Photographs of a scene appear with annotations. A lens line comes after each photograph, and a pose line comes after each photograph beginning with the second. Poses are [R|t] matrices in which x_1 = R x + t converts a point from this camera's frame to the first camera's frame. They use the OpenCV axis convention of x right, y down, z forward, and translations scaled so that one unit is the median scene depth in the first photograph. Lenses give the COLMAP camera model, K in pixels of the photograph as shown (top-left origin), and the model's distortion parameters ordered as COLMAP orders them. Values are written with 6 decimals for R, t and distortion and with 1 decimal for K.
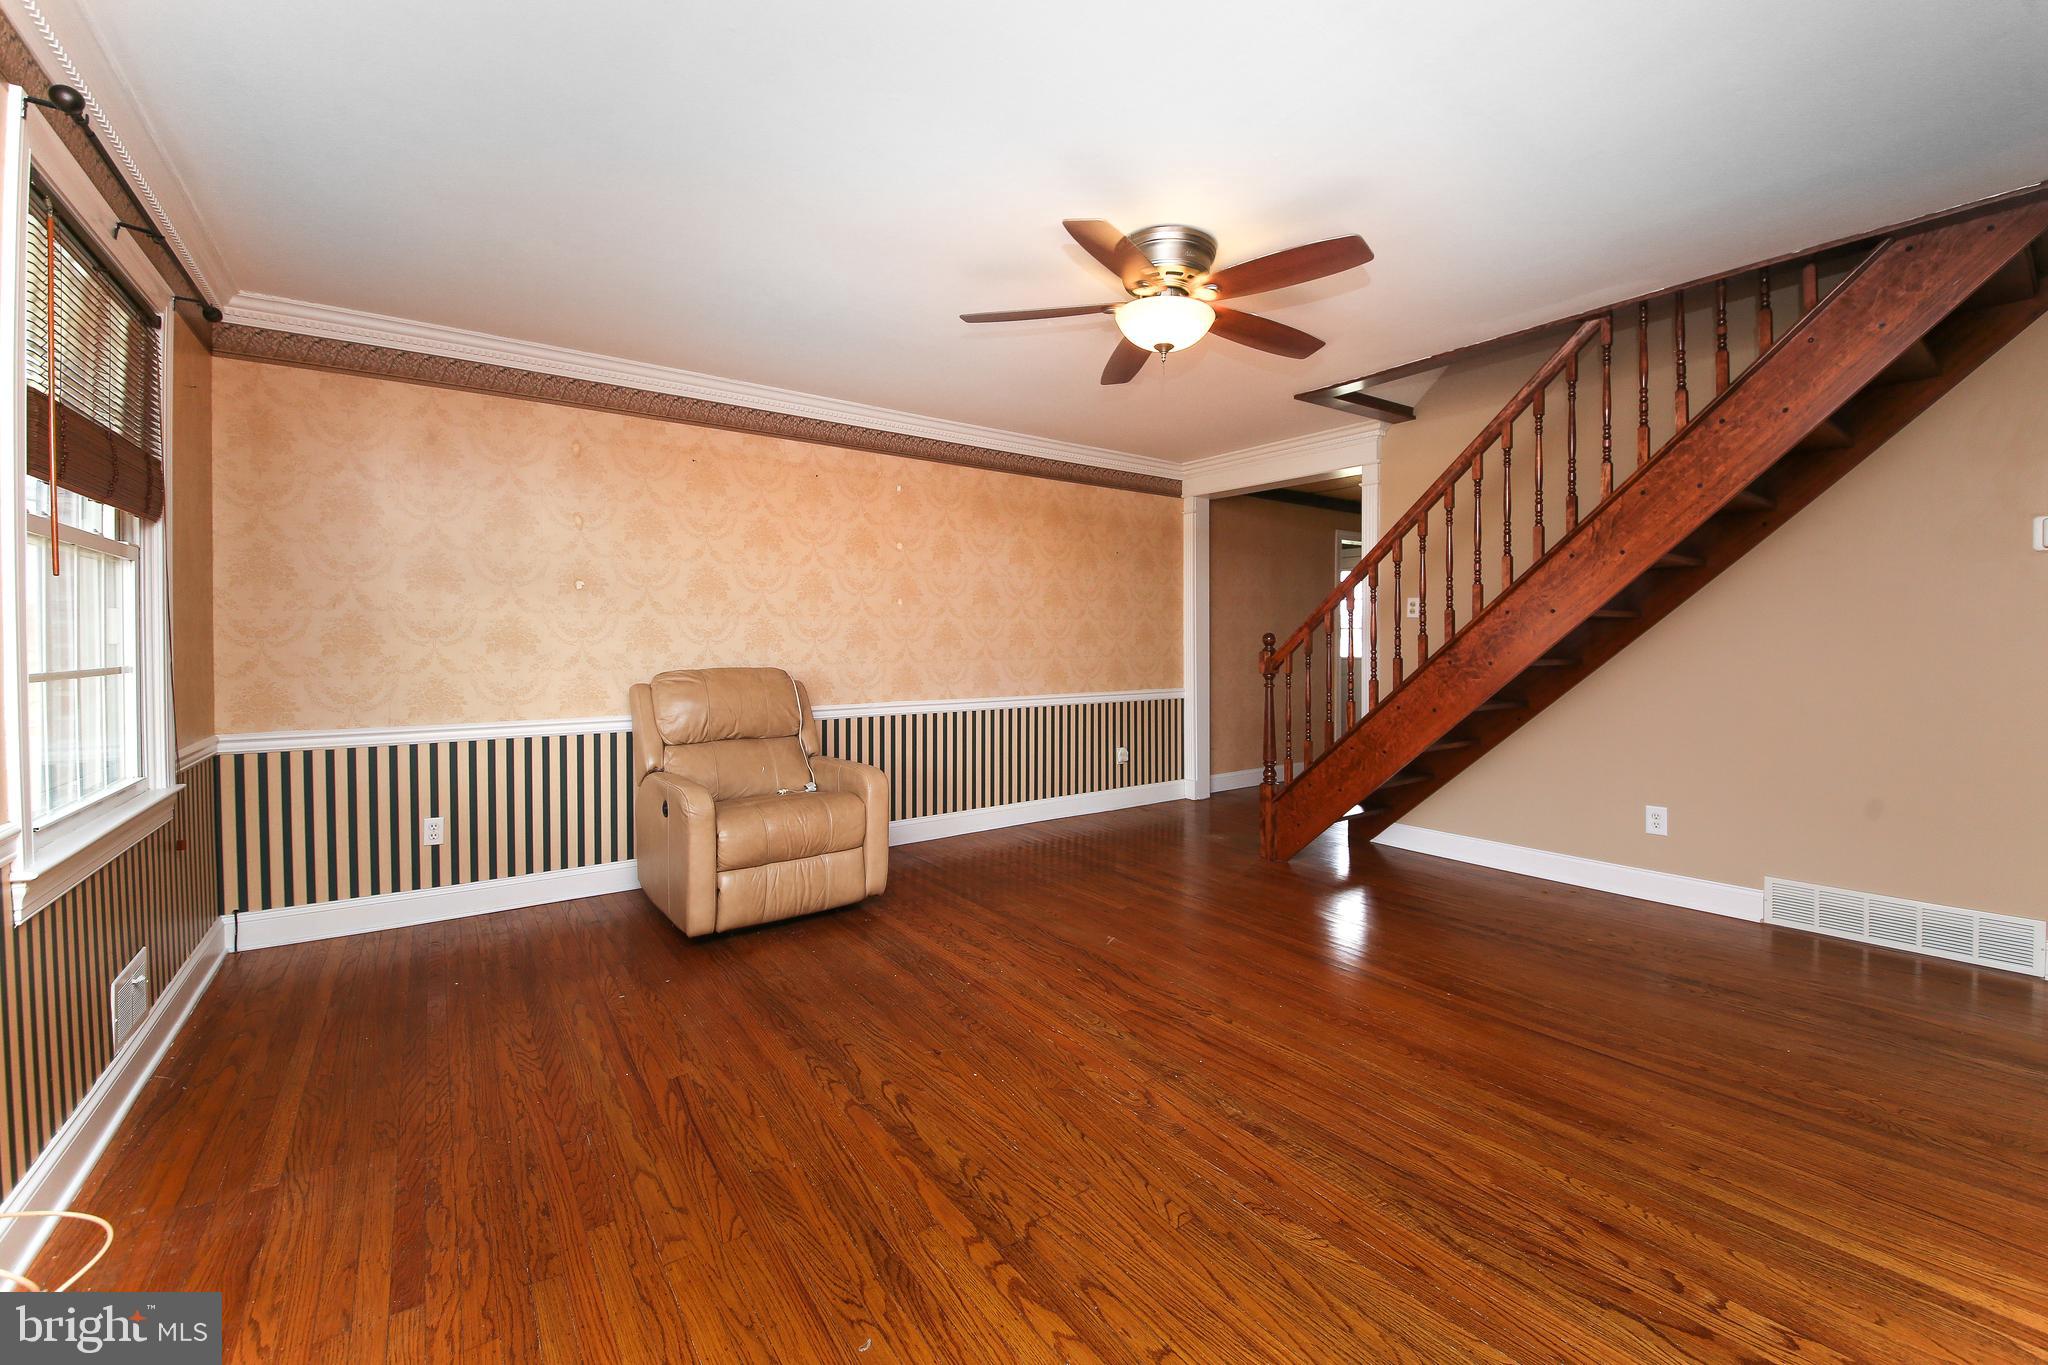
lens RADIAL K [[811.8, 0, 1024.5], [0, 811.8, 663.4], [0, 0, 1]] dist [-0.000242, -0.000246]
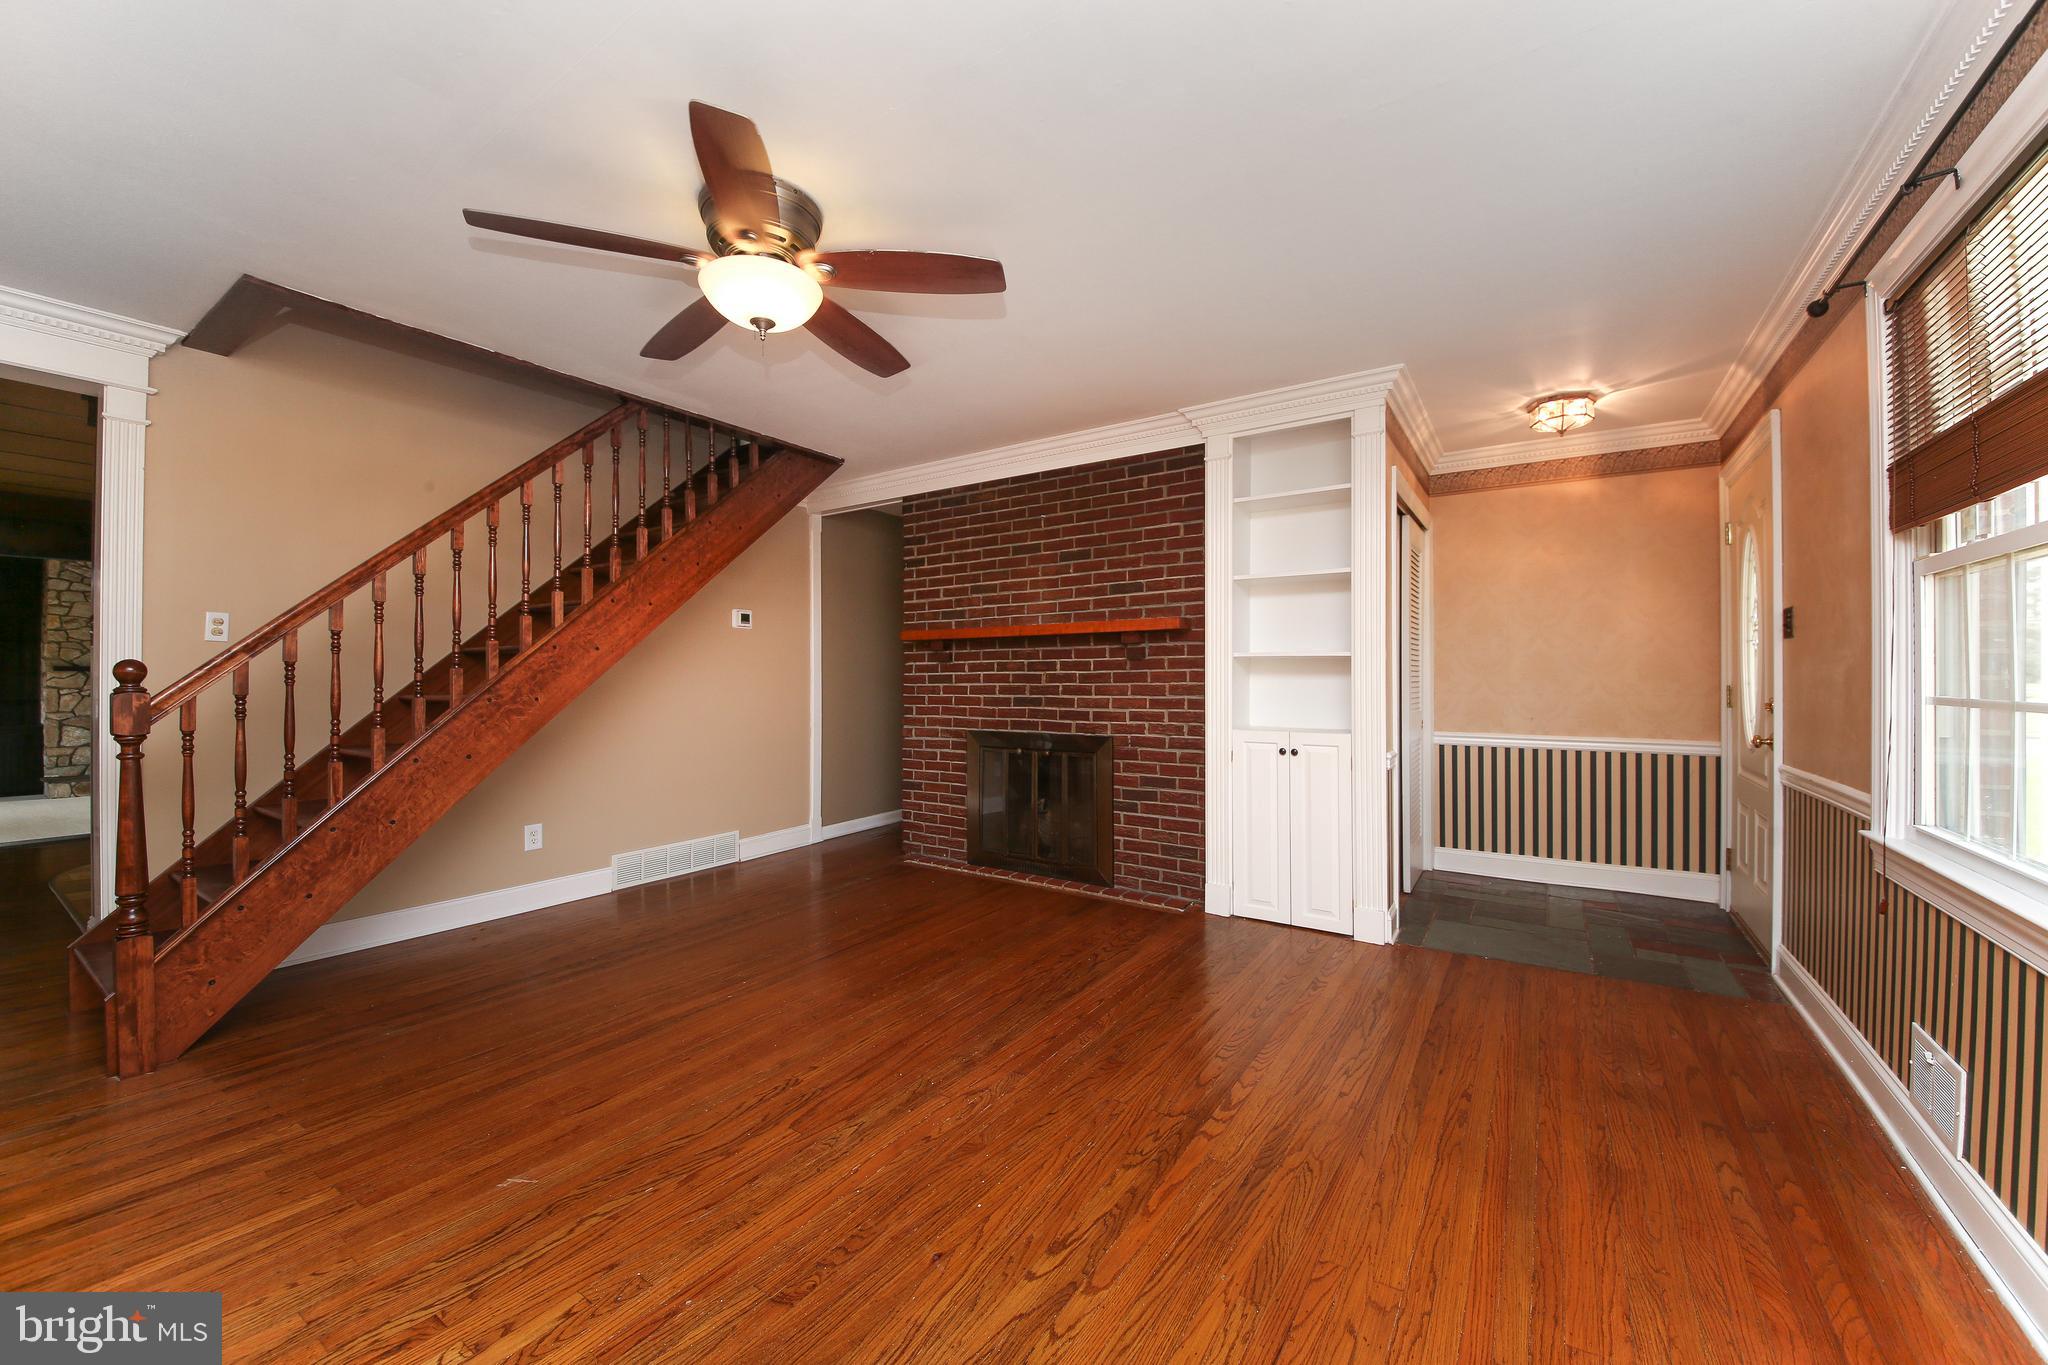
lens RADIAL K [[791.4, 0, 1061.5], [0, 791.4, 673.8], [0, 0, 1]] dist [0.050849, -0.039868]
pose [[-0.382717, 0.004617, 0.923854, -0.792803], [0.027134, 0.999612, 0.006245, -0.027604], [-0.923467, 0.027458, -0.382694, 1.149776]]
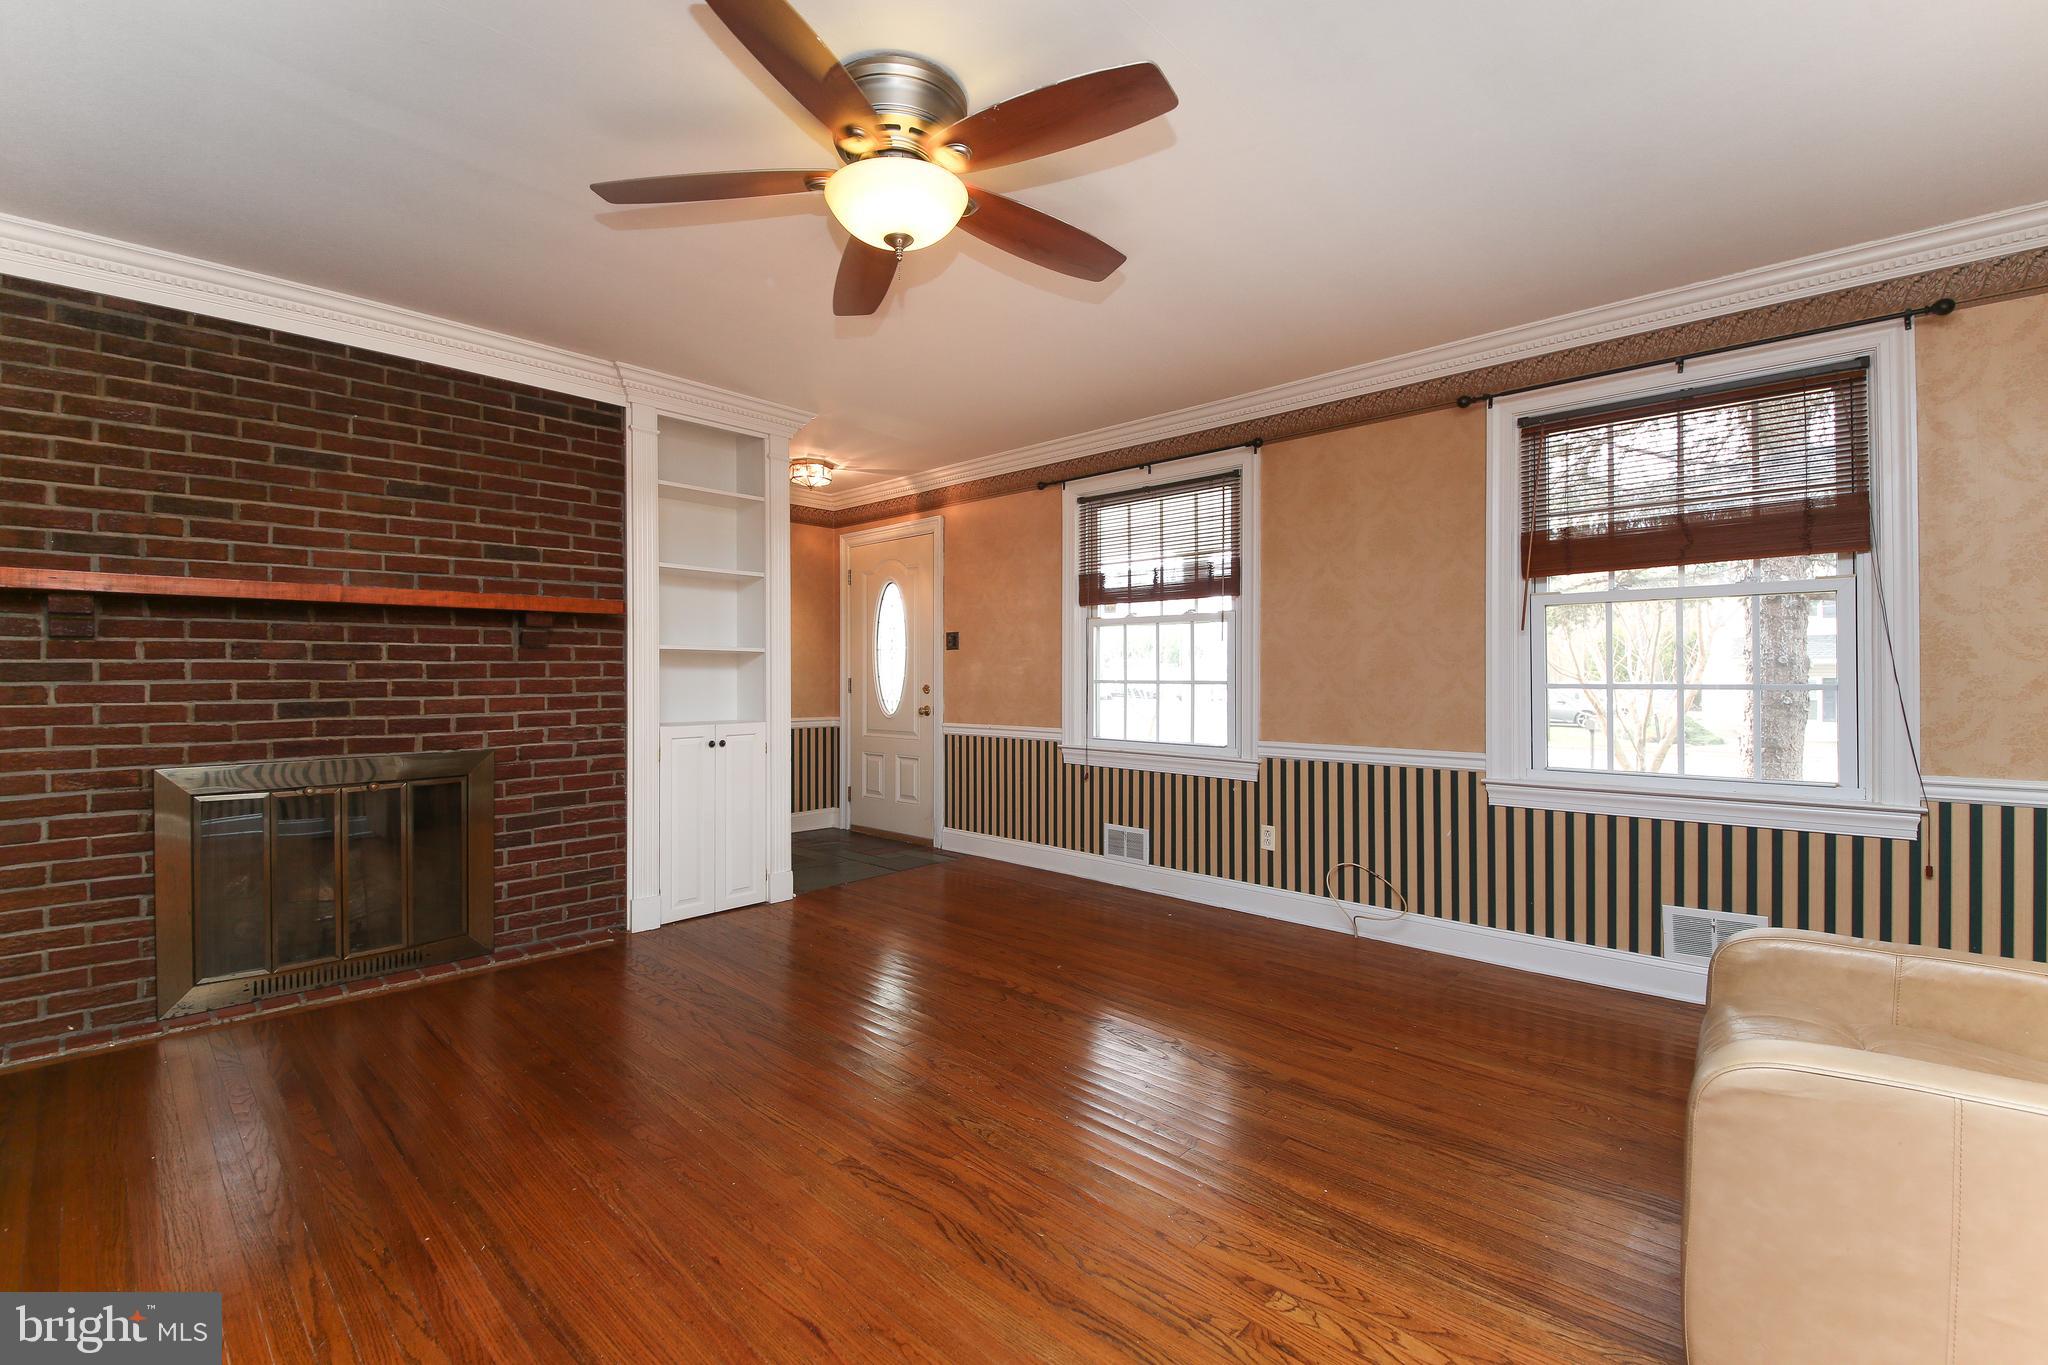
lens RADIAL K [[851.3, 0, 1018.1], [0, 851.3, 673.8], [0, 0, 1]] dist [-0.000536, -0.000269]
pose [[-0.976546, 0.003659, -0.215278, 0.258368], [-0.001607, 0.999704, 0.024280, -0.035563], [0.215303, 0.024057, -0.976251, 1.939031]]
